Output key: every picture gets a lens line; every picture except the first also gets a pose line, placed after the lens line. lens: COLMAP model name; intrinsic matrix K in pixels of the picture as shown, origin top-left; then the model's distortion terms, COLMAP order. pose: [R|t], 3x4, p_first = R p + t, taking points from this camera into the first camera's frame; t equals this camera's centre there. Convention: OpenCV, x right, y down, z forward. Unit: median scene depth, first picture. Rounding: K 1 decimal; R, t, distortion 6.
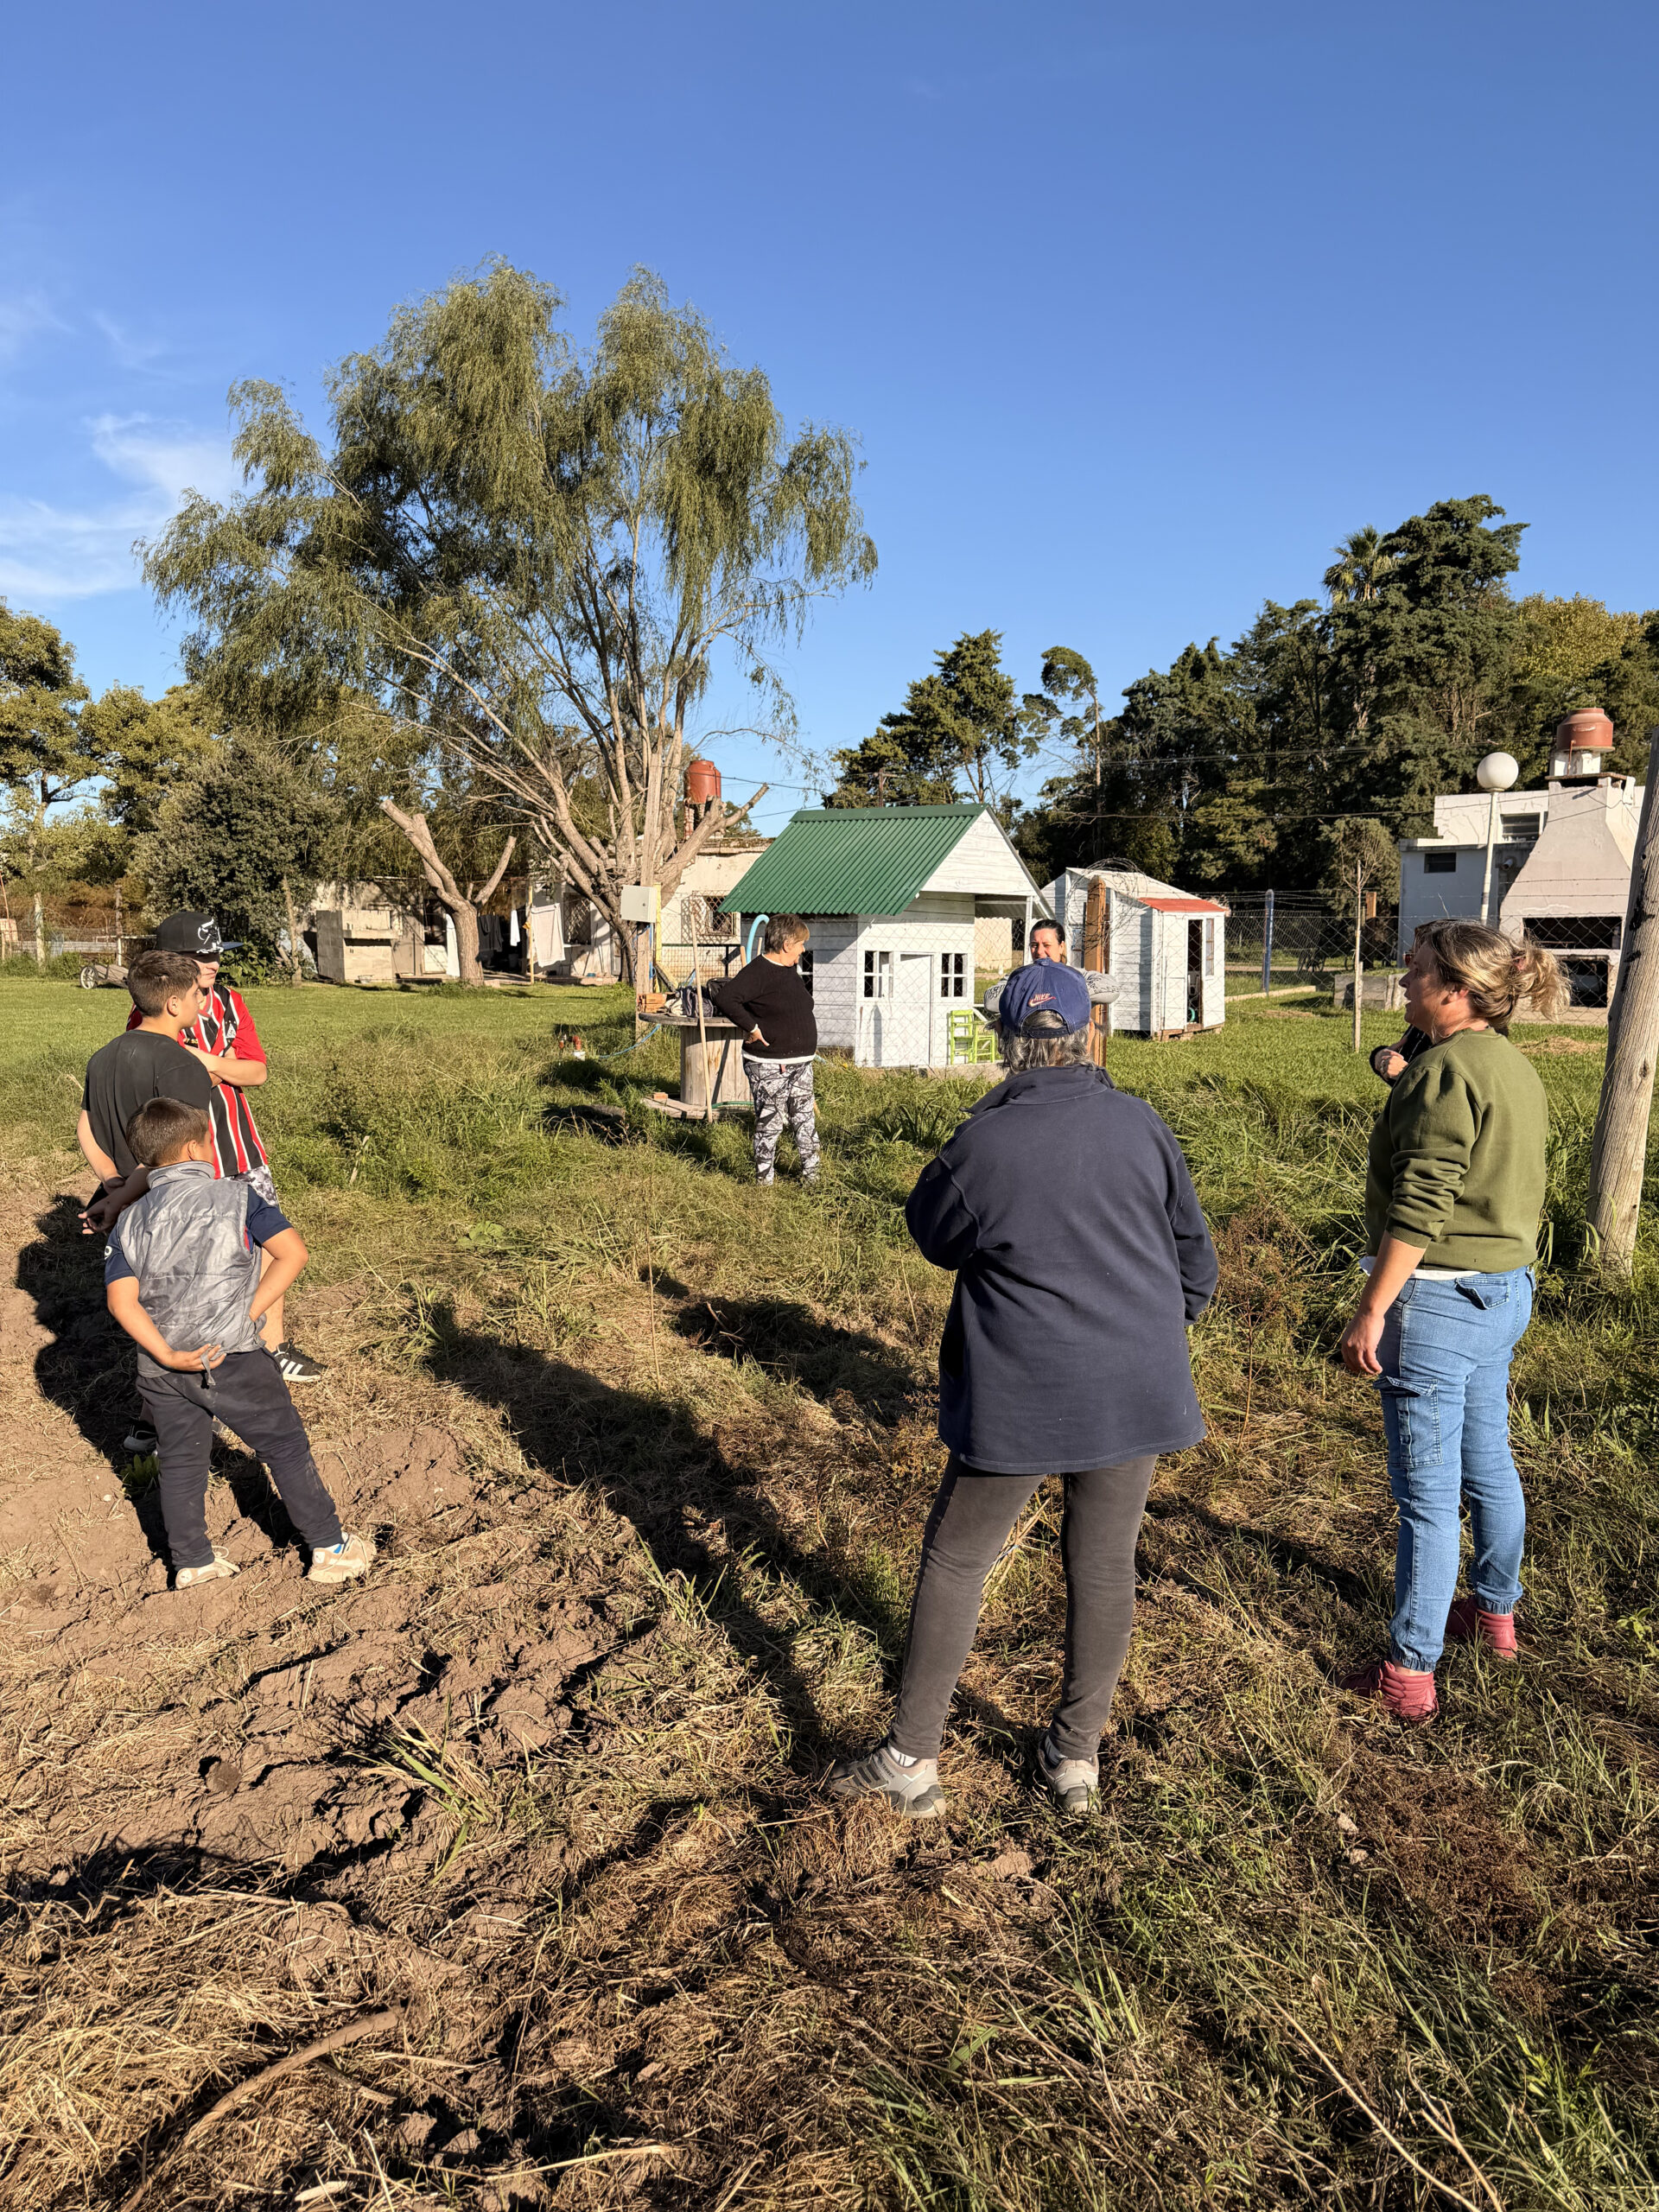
lens RADIAL K [[1549.5, 0, 833.3], [0, 1549.5, 1115.2], [0, 0, 1]] dist [0.002174, -0.000076]
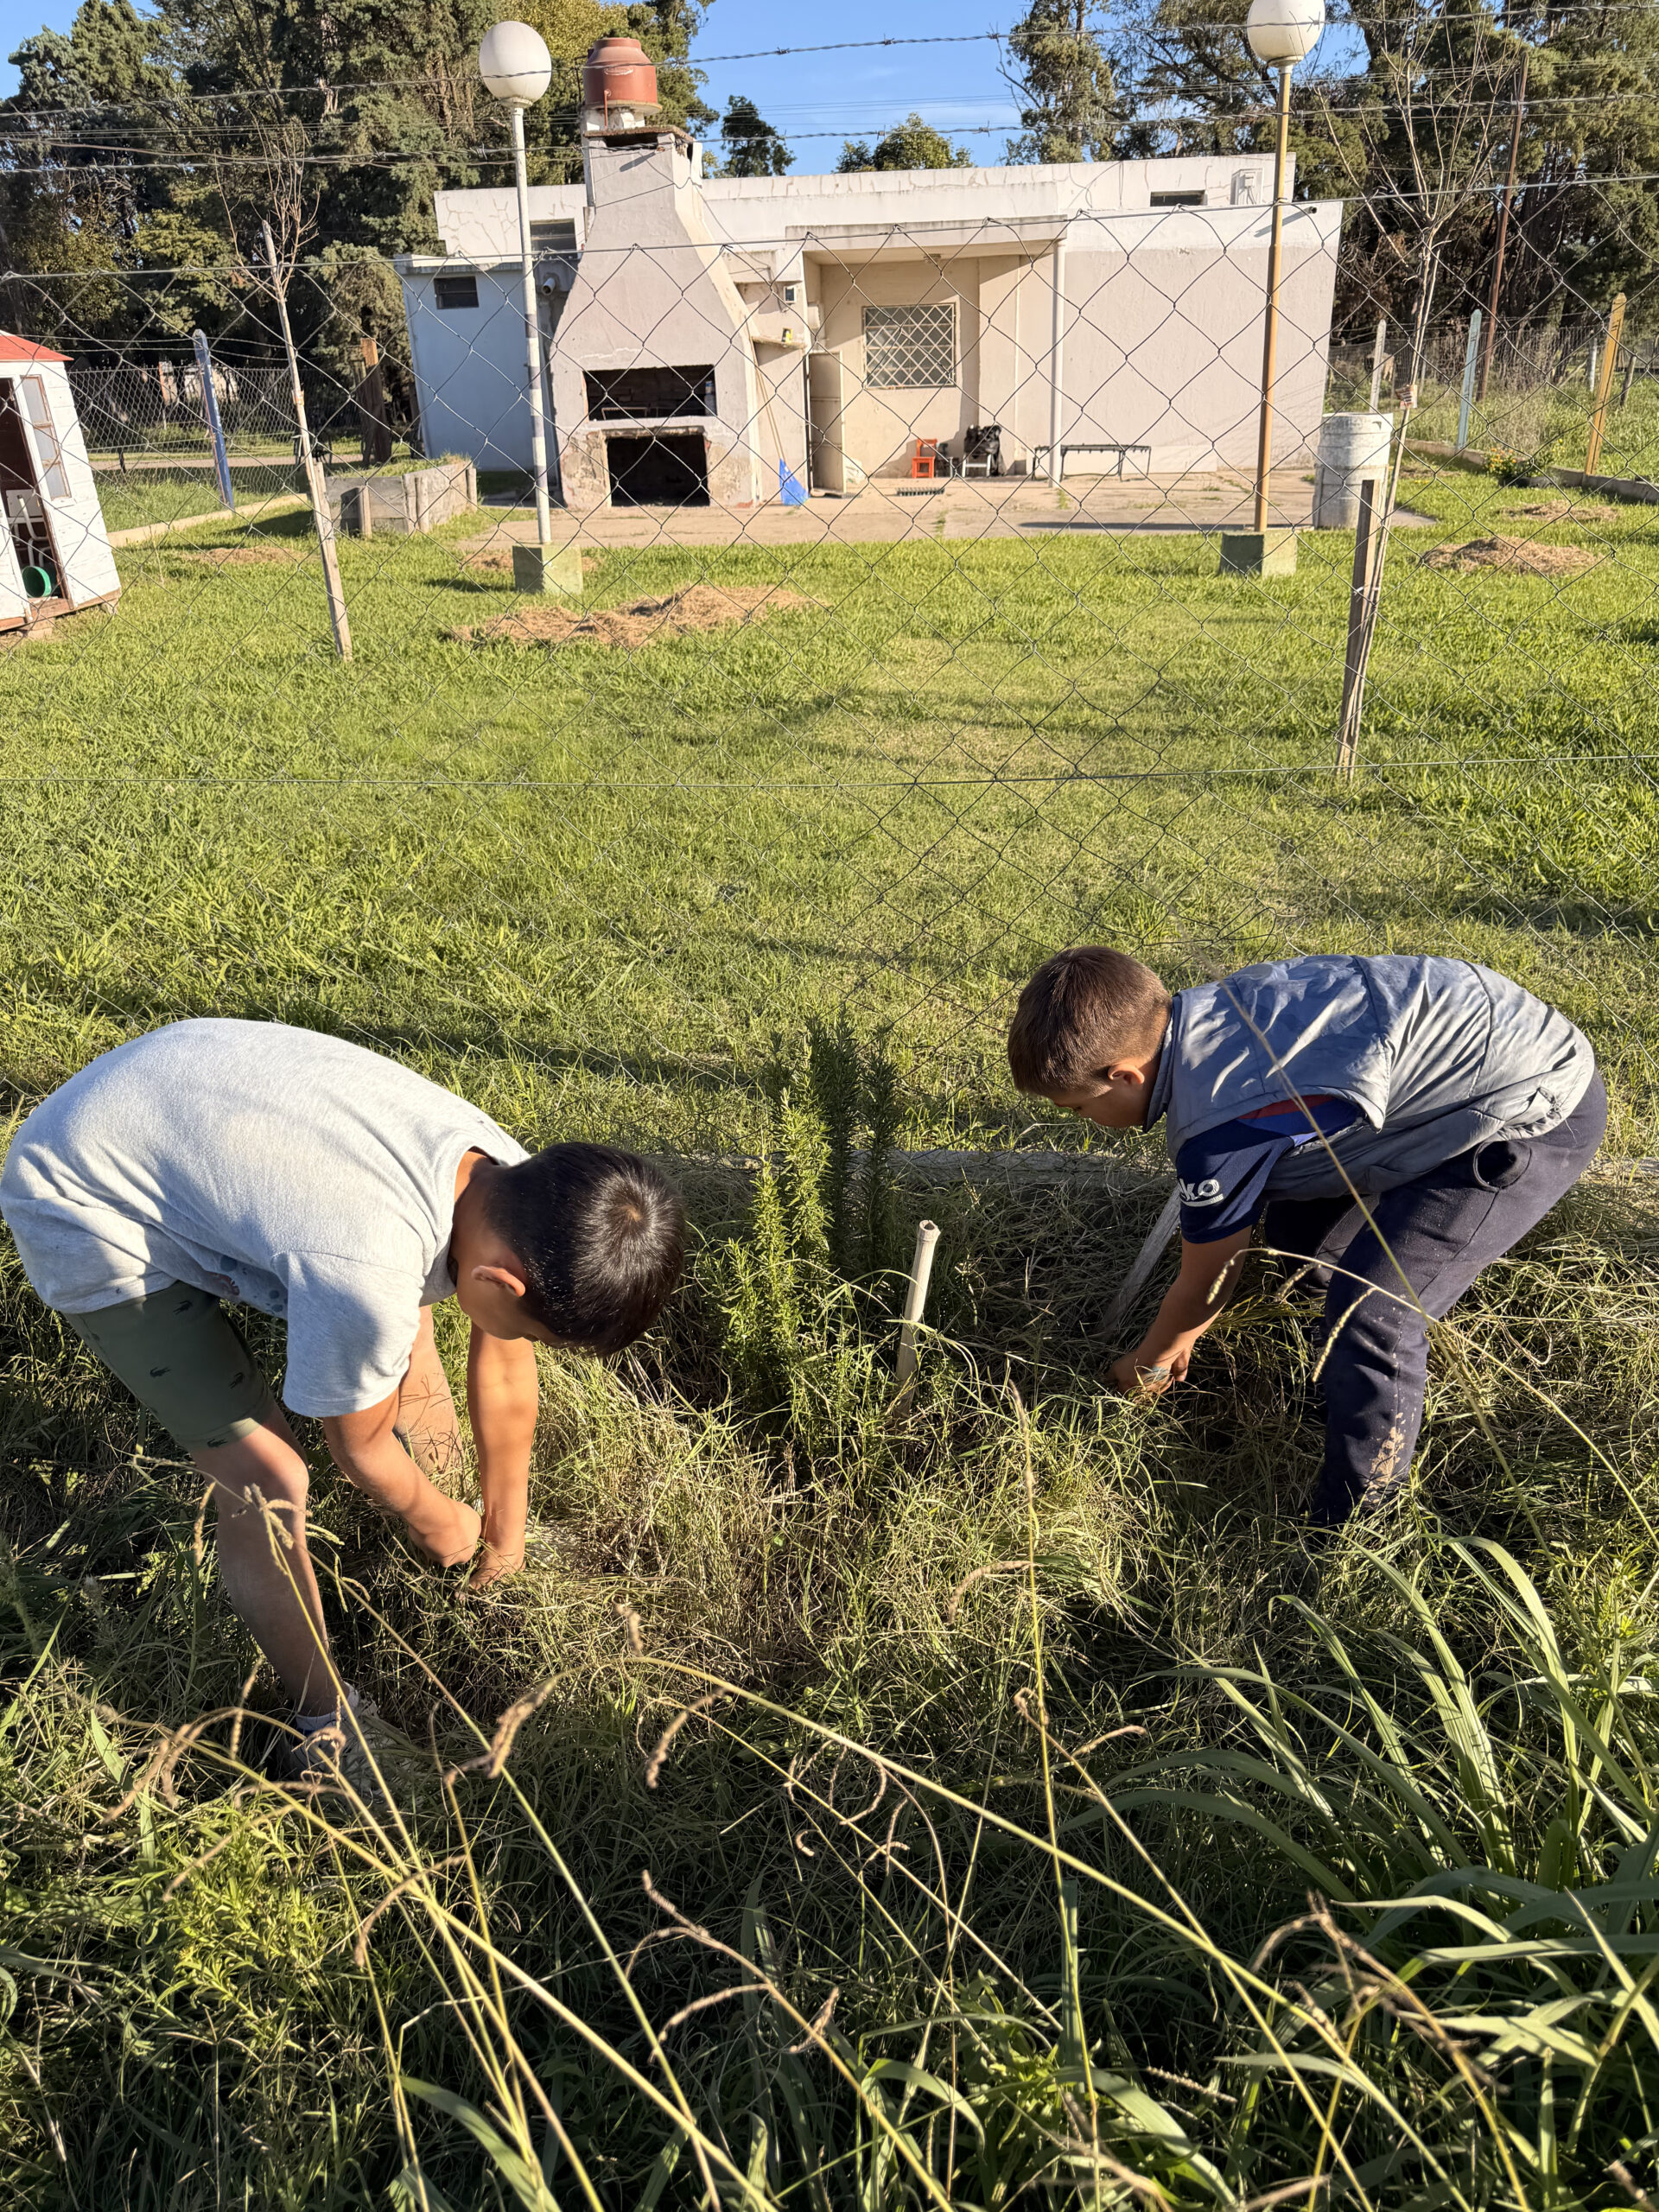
lens RADIAL K [[1549.5, 0, 840.1], [0, 1549.5, 1101.4], [0, 0, 1]] dist [0.002174, -0.000076]
pose [[0.835711, -0.251770, 0.488055, 0.055238], [0.094438, 0.941364, 0.323908, -0.015302], [-0.540988, -0.224603, 0.810485, 0.137250]]
